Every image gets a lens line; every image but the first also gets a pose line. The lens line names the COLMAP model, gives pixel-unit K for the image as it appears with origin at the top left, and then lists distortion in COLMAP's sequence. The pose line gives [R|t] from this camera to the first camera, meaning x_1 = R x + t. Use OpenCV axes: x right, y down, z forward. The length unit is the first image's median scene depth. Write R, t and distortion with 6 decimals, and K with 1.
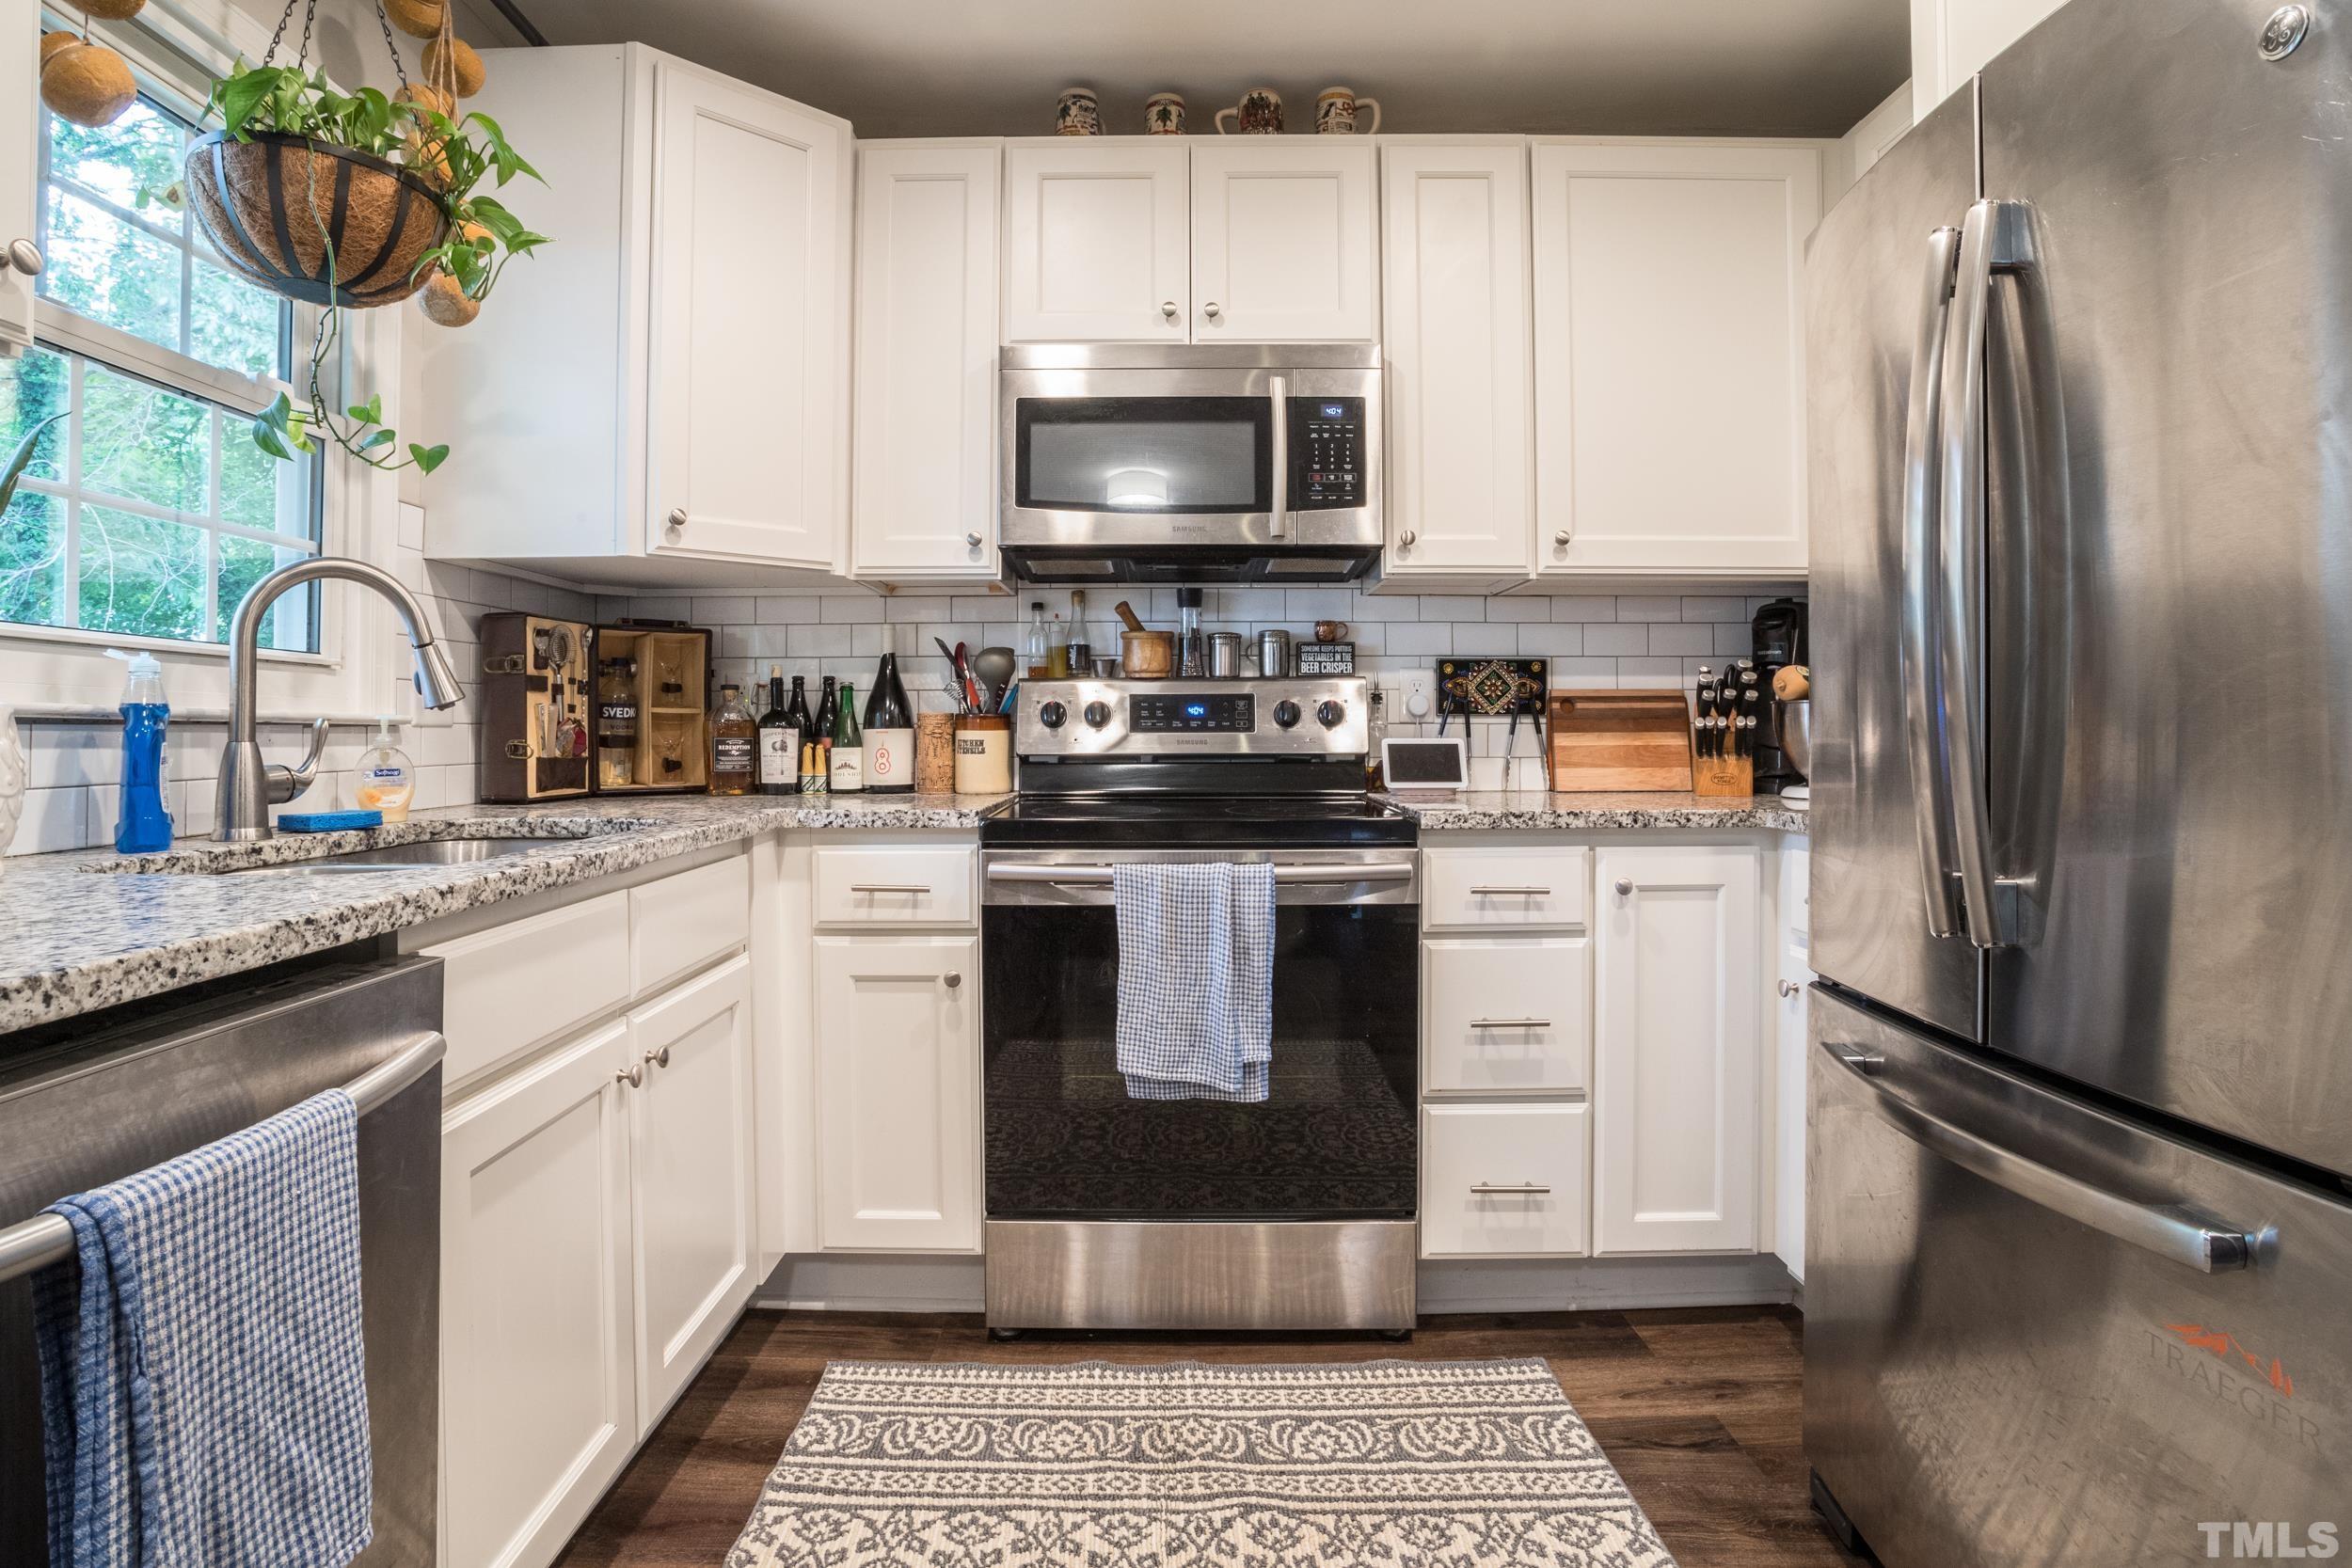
lens RADIAL K [[1237.2, 0, 1143.9], [0, 1237.2, 723.1], [0, 0, 1]] dist [-0.086640, 0.049881]
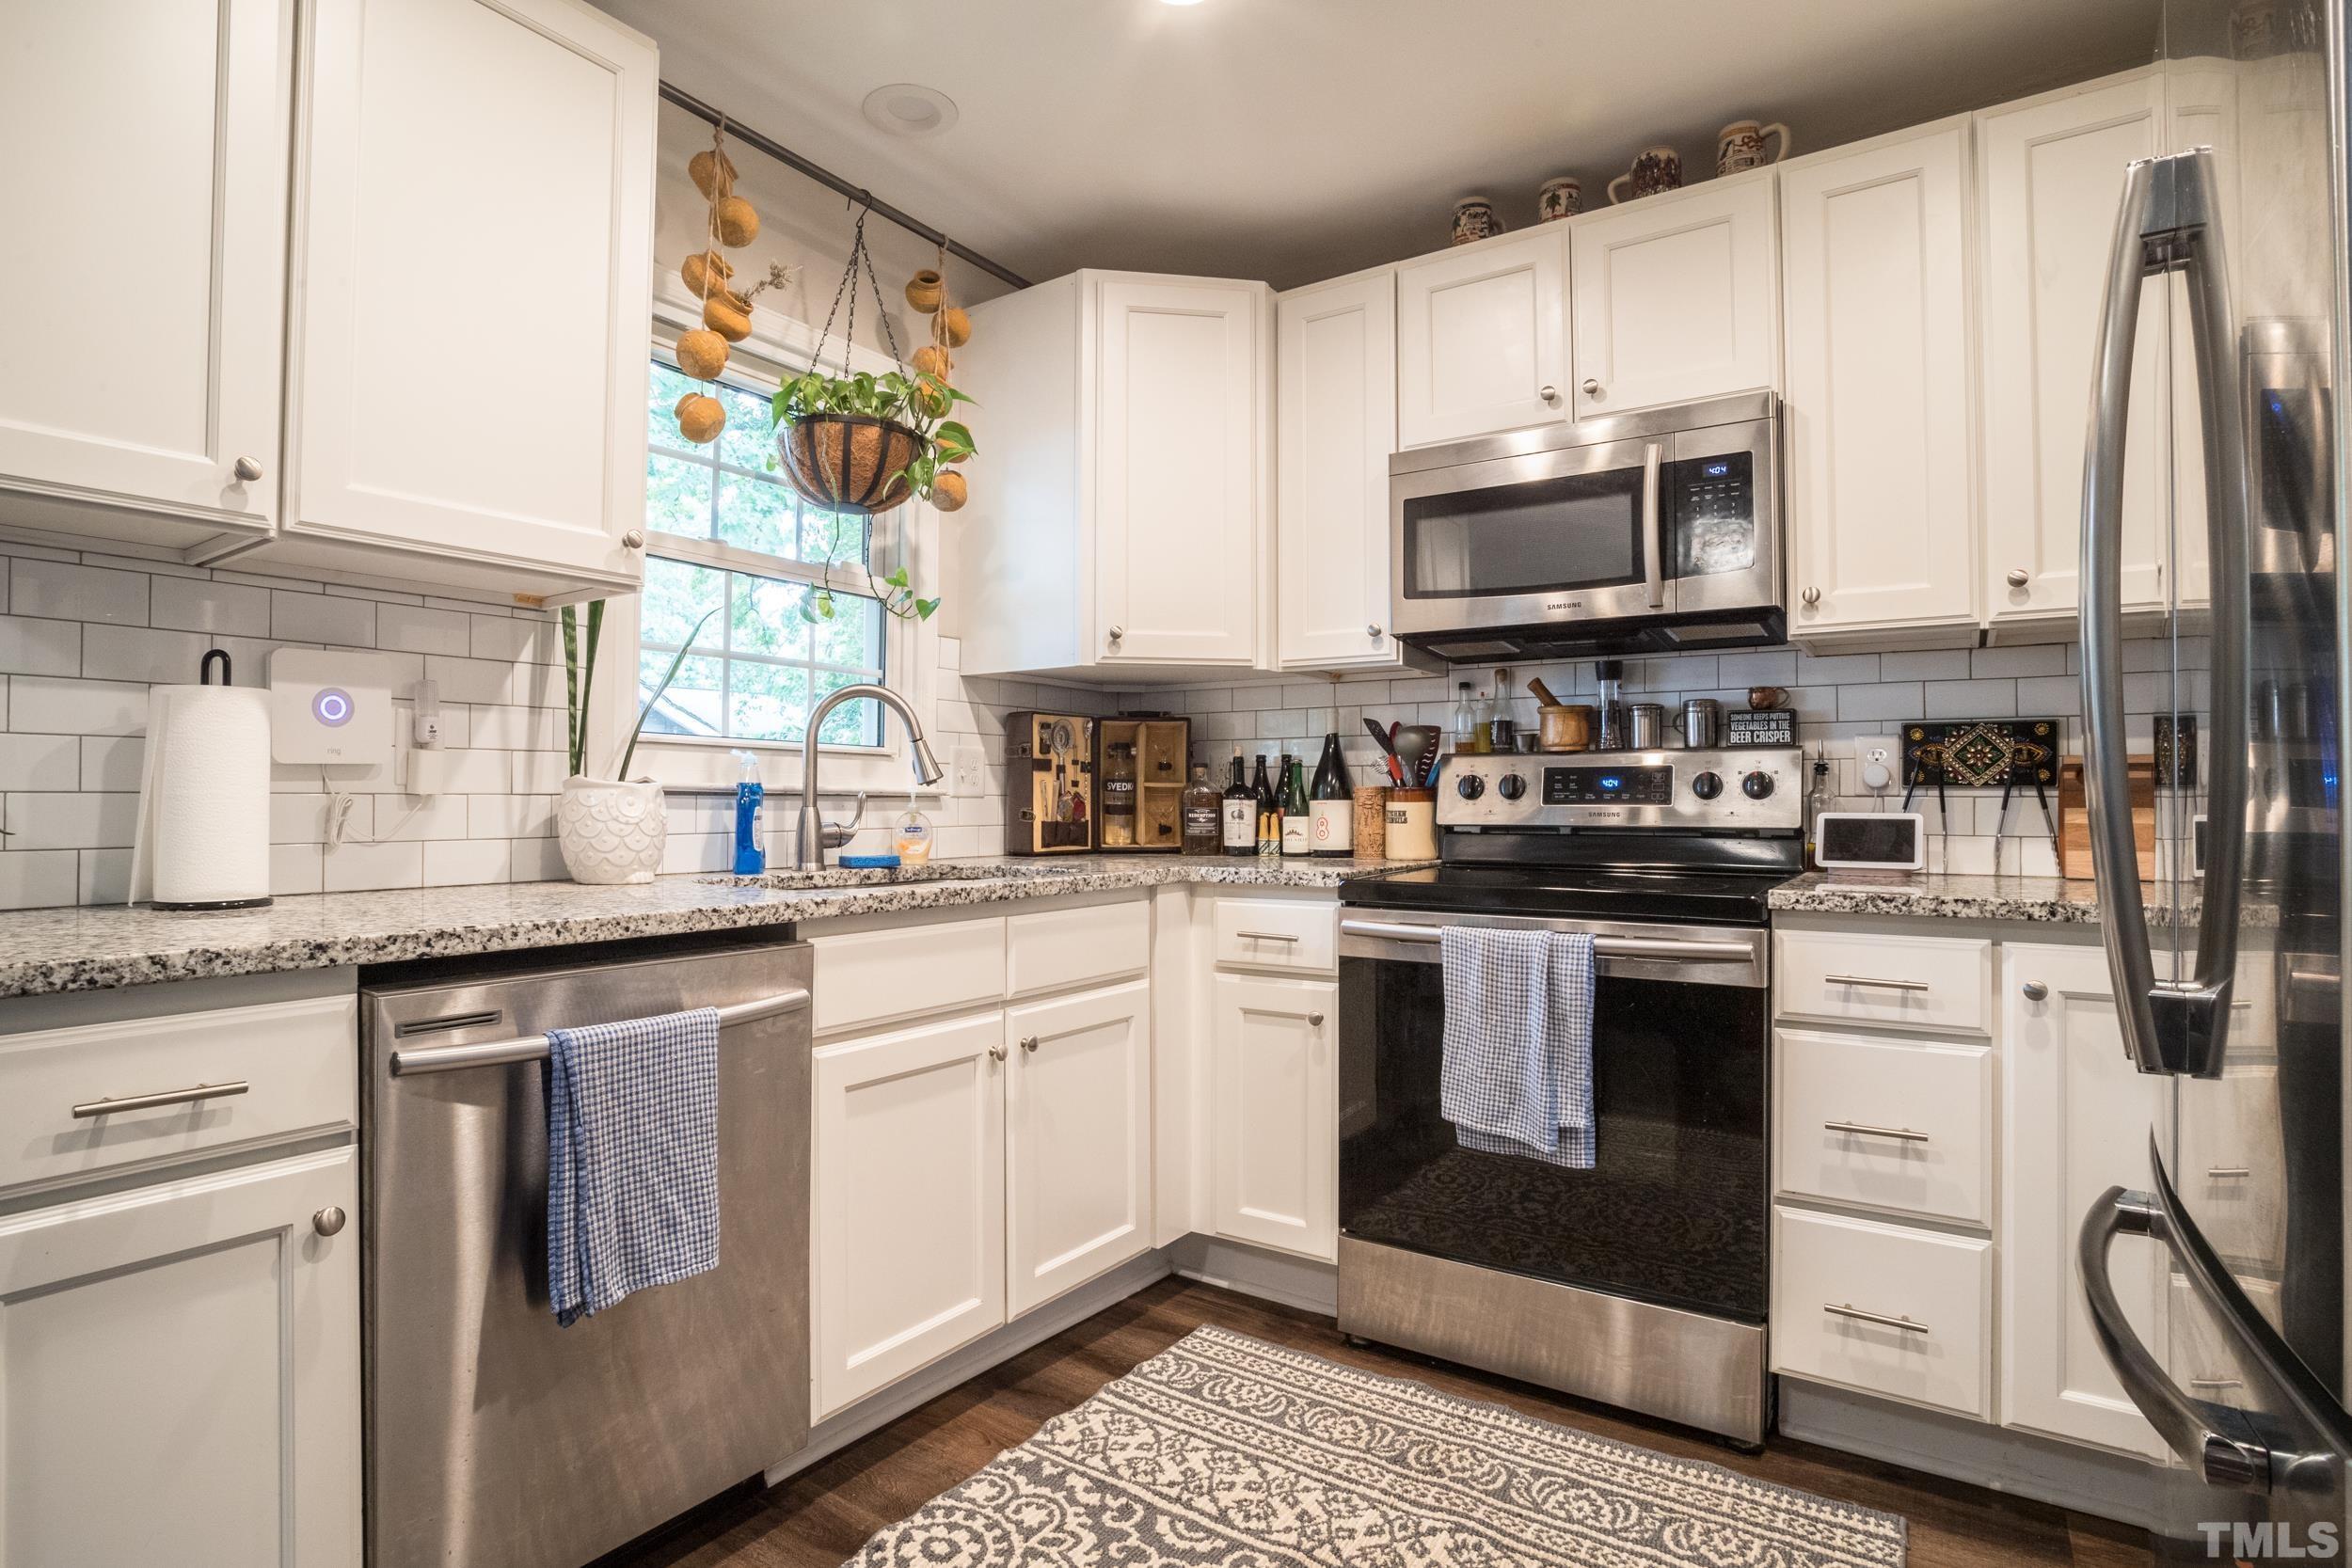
lens RADIAL K [[1202.1, 0, 1082.7], [0, 1202.1, 787.4], [0, 0, 1]] dist [-0.087187, 0.042843]
pose [[0.809941, -0.002293, -0.586507, 0.318841], [-0.001362, 0.999982, -0.005790, -0.000781], [0.586510, 0.005488, 0.809924, -0.030887]]
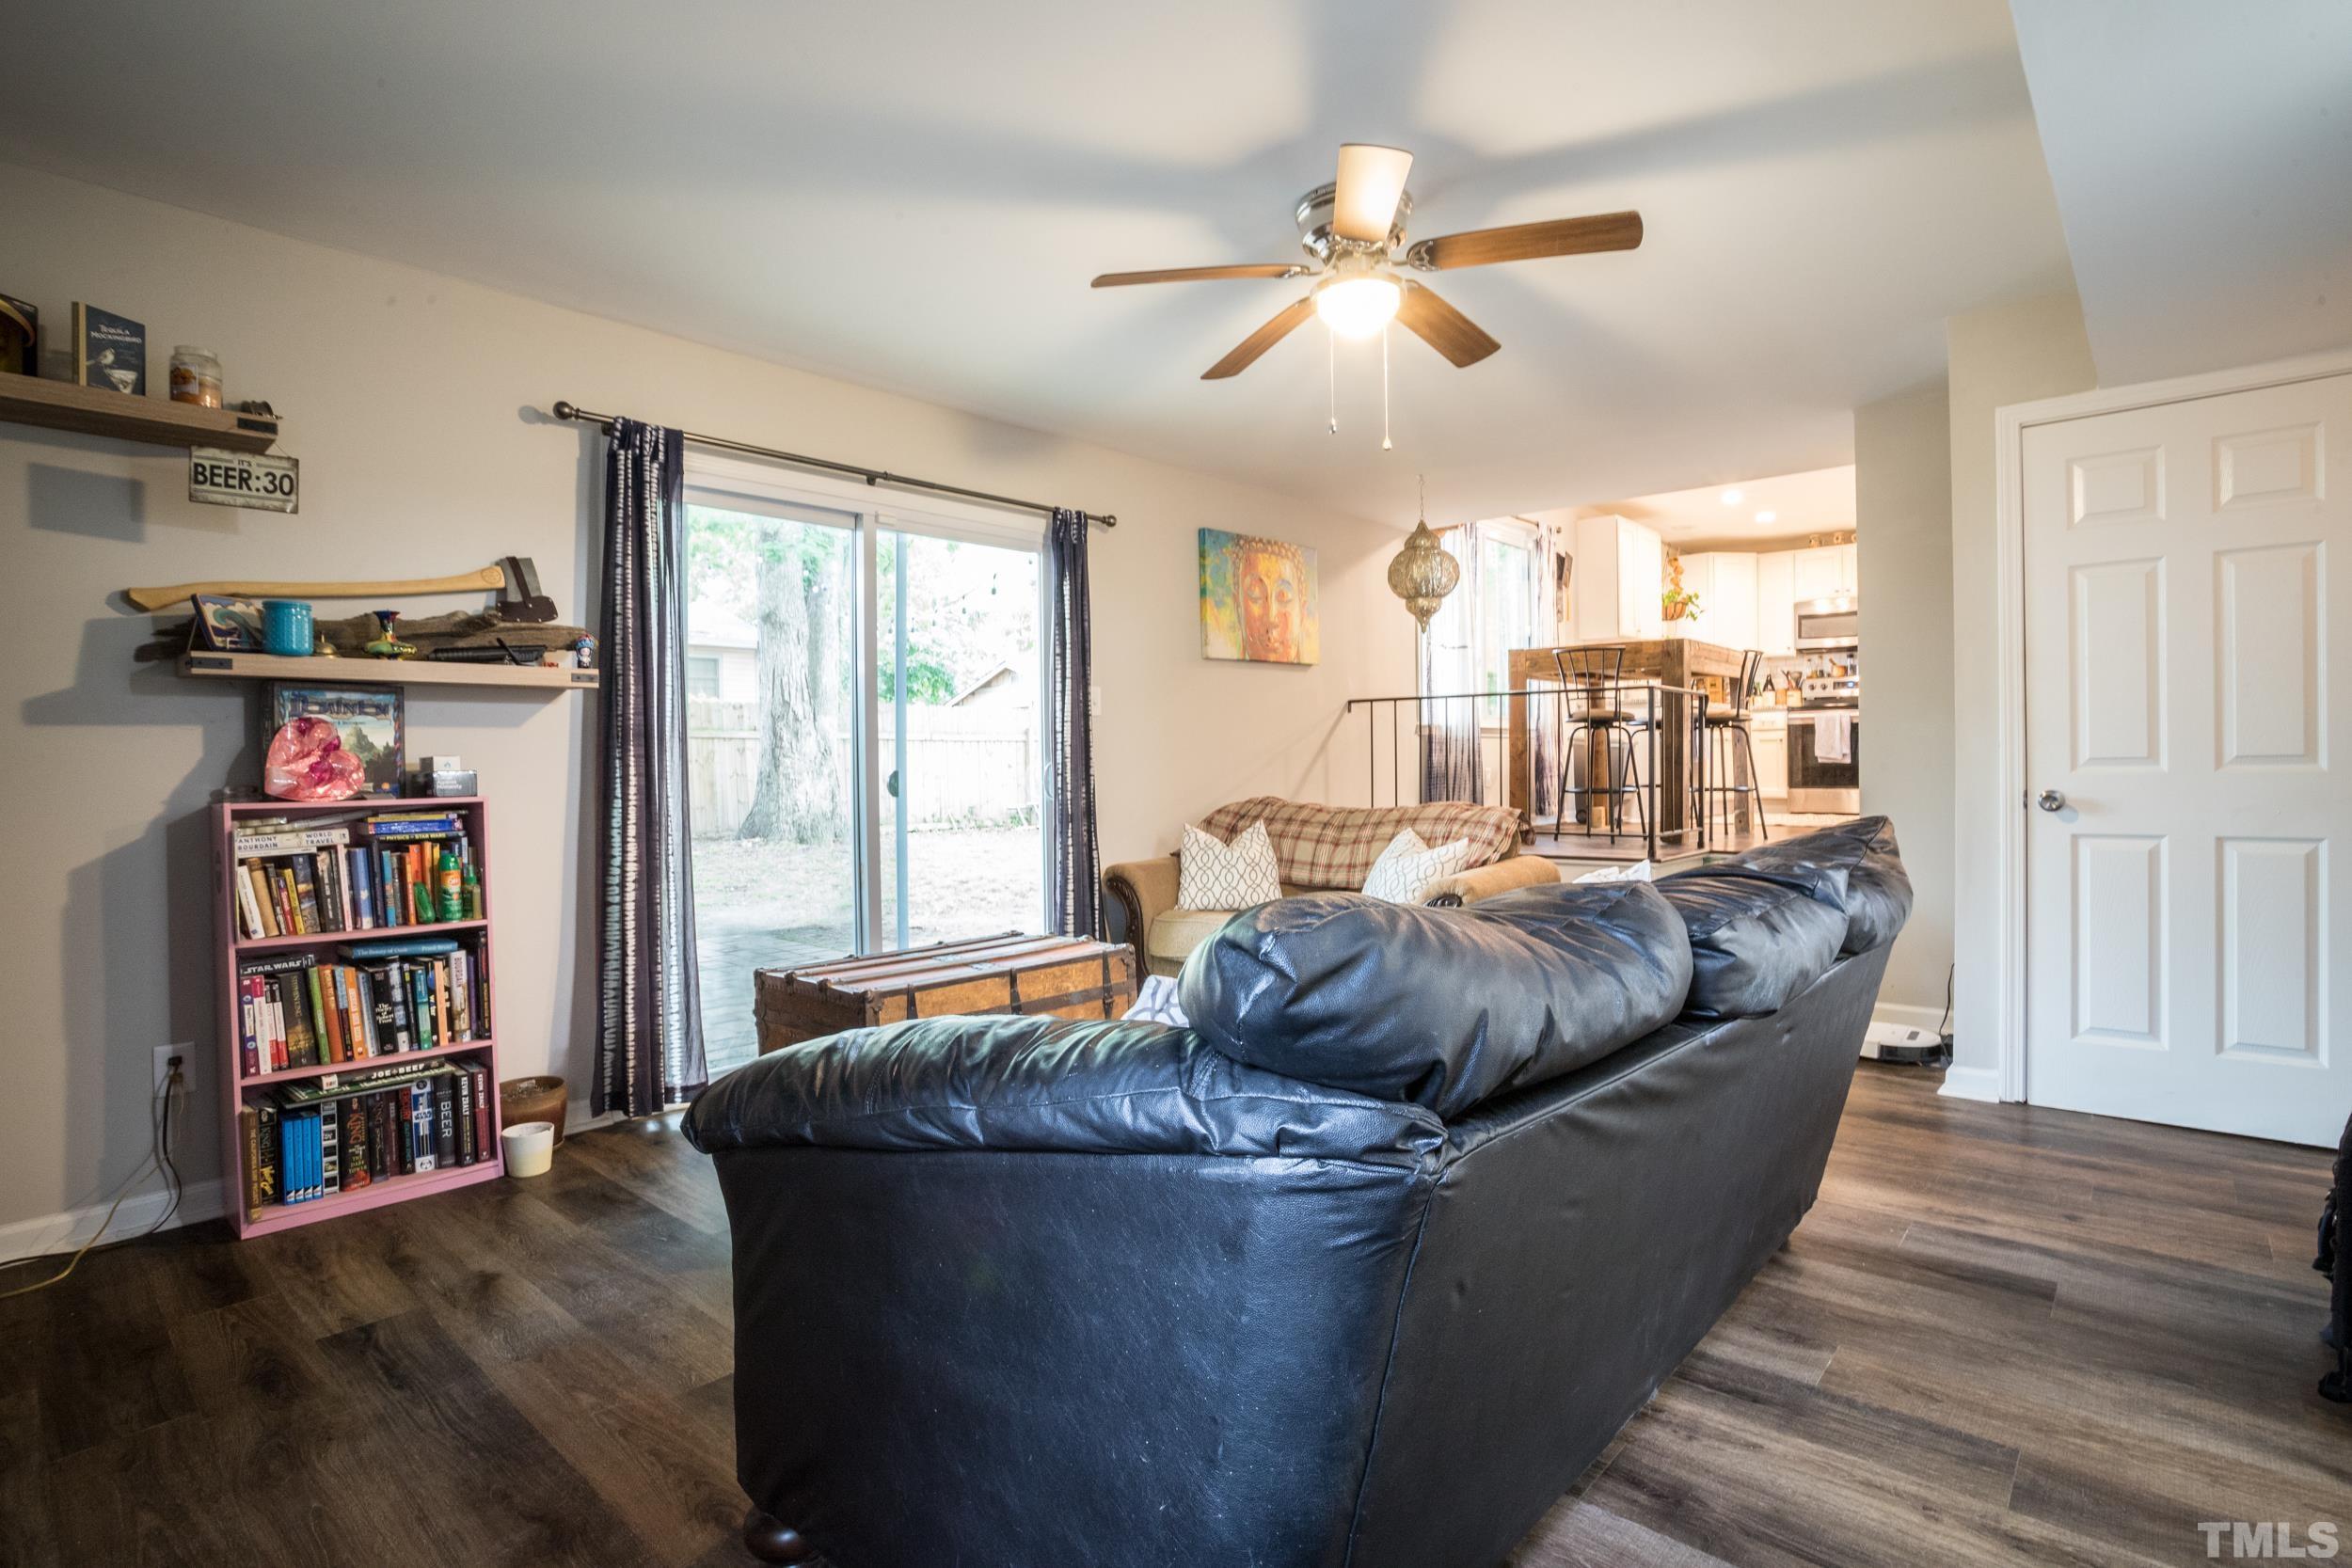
lens RADIAL K [[1150.8, 0, 1176.0], [0, 1150.8, 784.0], [0, 0, 1]] dist [-0.077079, 0.037947]
pose [[0.752221, 0.007595, -0.658867, 0.988327], [0.010282, 0.999677, 0.023263, 0.253506], [0.658831, -0.024273, 0.751900, -3.933566]]
